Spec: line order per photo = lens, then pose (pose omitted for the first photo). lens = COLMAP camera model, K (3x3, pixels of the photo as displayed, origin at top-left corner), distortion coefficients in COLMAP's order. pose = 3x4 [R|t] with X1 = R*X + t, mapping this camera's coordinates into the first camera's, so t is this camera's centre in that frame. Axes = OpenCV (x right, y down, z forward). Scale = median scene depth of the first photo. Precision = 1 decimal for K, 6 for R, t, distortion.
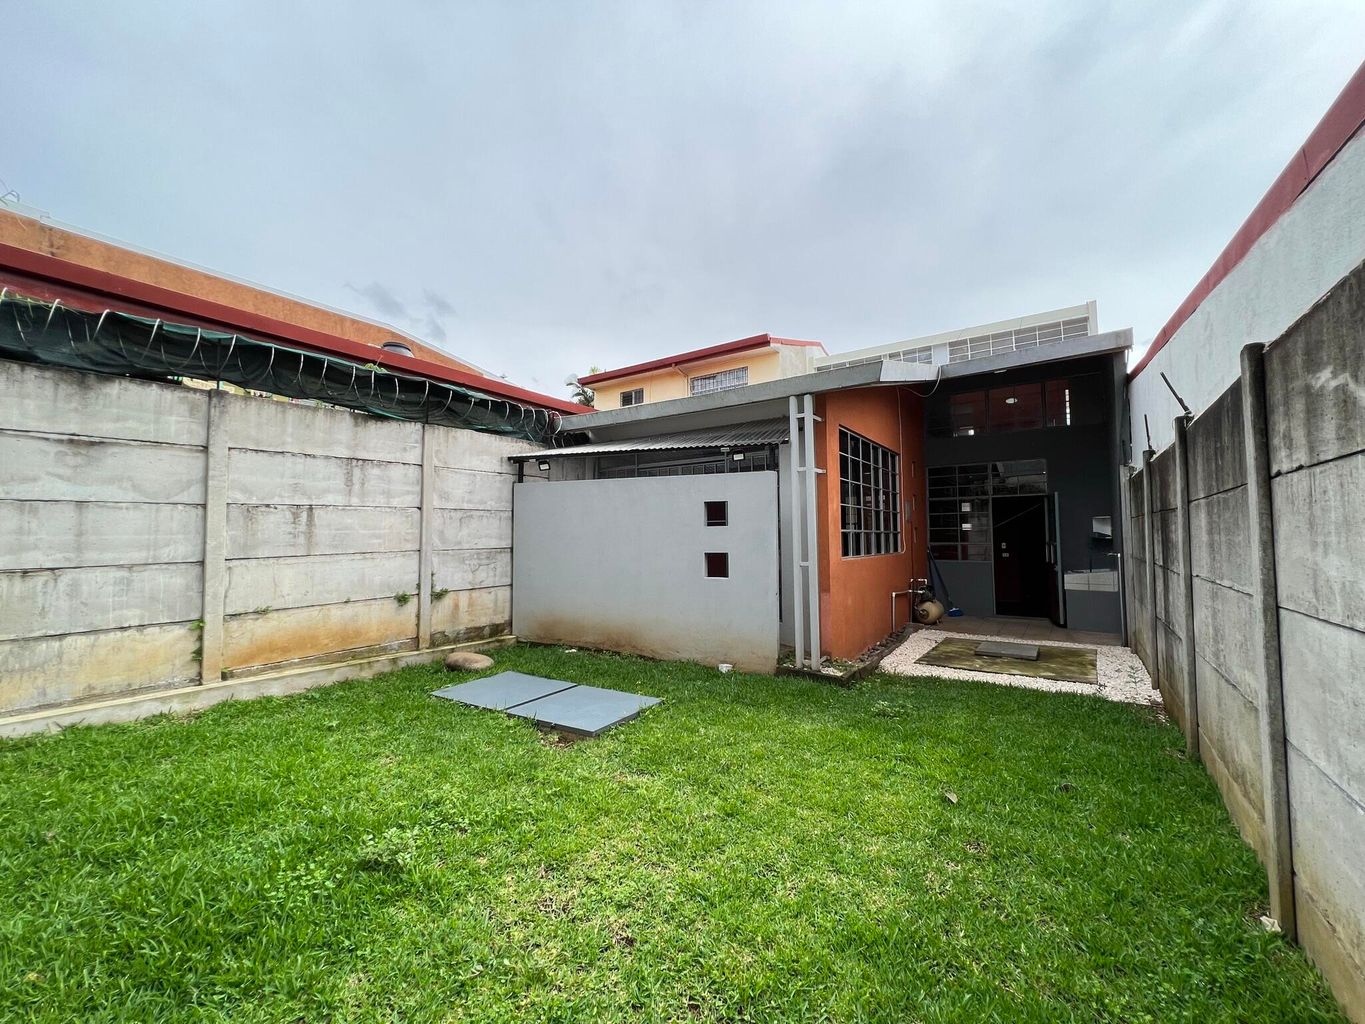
lens RADIAL K [[545.6, 0, 680.9], [0, 545.6, 507.8], [0, 0, 1]] dist [-0.002347, 0.000839]
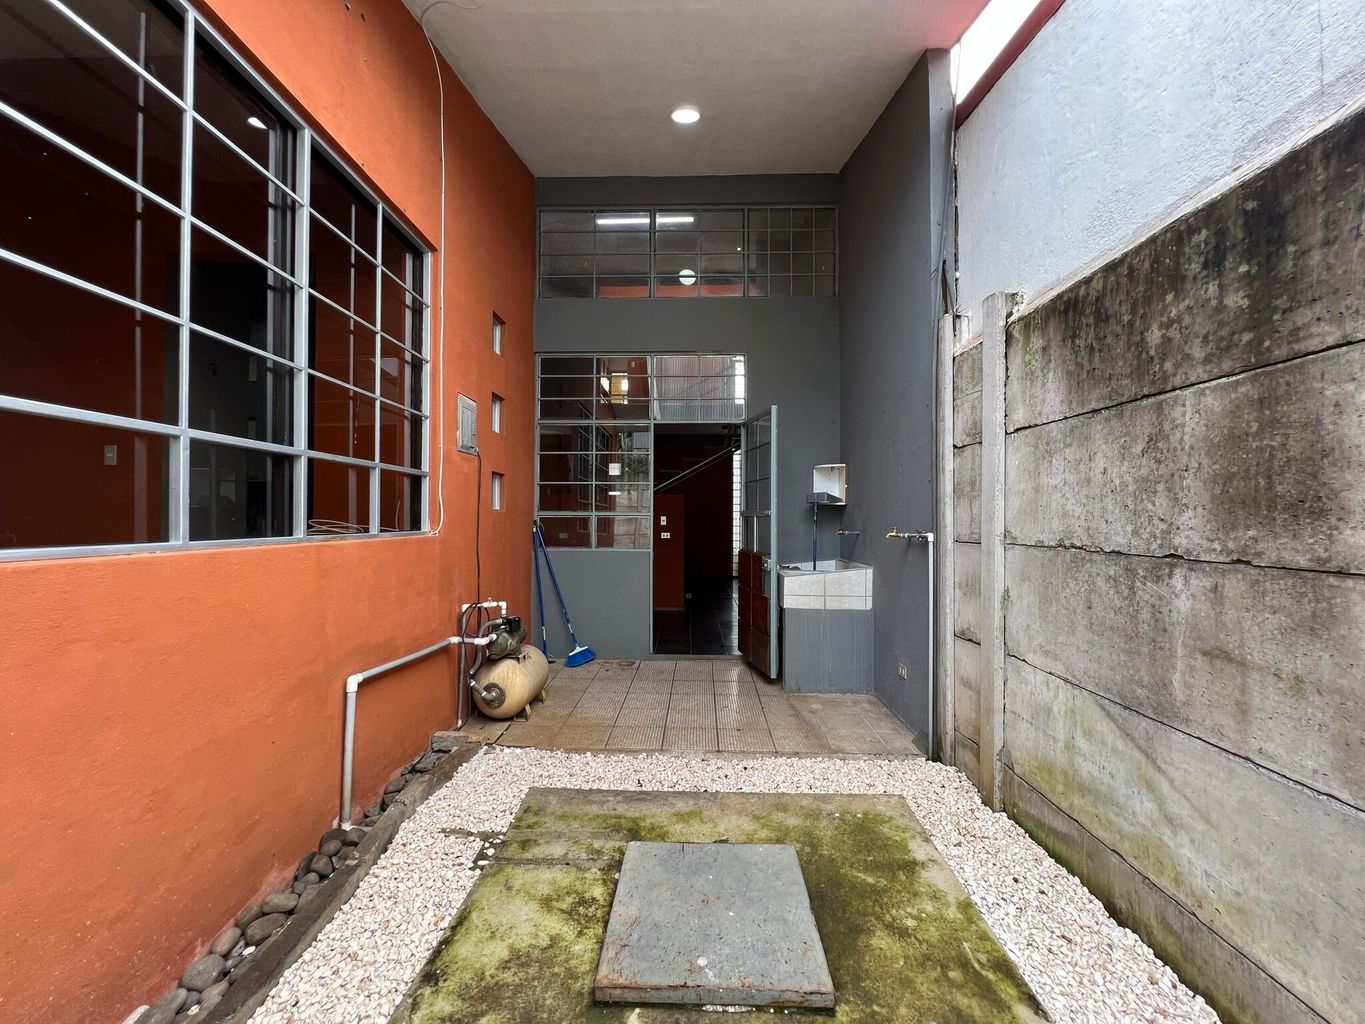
lens RADIAL K [[544.2, 0, 680.1], [0, 544.2, 510.1], [0, 0, 1]] dist [0.001648, -0.000276]
pose [[0.828827, 0.017465, 0.559232, 0.318388], [-0.039562, 0.998840, 0.027440, 0.048522], [-0.558104, -0.044867, 0.828557, 0.582239]]
